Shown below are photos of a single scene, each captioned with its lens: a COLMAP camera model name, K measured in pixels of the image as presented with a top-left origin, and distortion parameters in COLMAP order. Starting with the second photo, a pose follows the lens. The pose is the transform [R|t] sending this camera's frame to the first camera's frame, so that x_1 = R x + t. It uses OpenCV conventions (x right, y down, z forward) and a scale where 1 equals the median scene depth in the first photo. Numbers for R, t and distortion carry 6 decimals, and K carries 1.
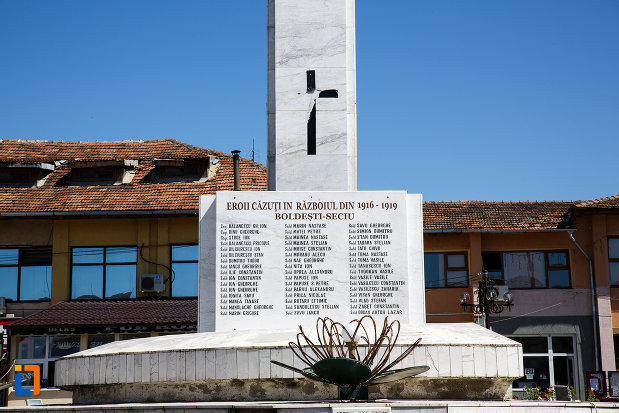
lens RADIAL K [[1136.5, 0, 310.4], [0, 1136.5, 209.3], [0, 0, 1]] dist [0.246664, 0.000000]
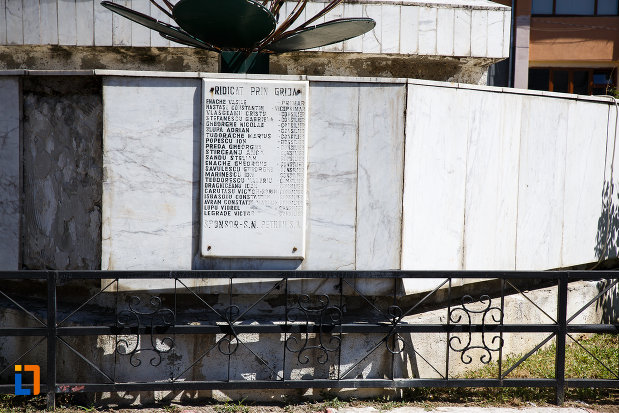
lens RADIAL K [[1136.5, 0, 309.1], [0, 1136.5, 207.1], [0, 0, 1]] dist [0.246664, 0.000000]
pose [[0.995675, 0.028234, 0.088516, 0.018646], [-0.047324, 0.973977, 0.221651, 0.089211], [-0.079954, -0.224881, 0.971100, 0.363028]]
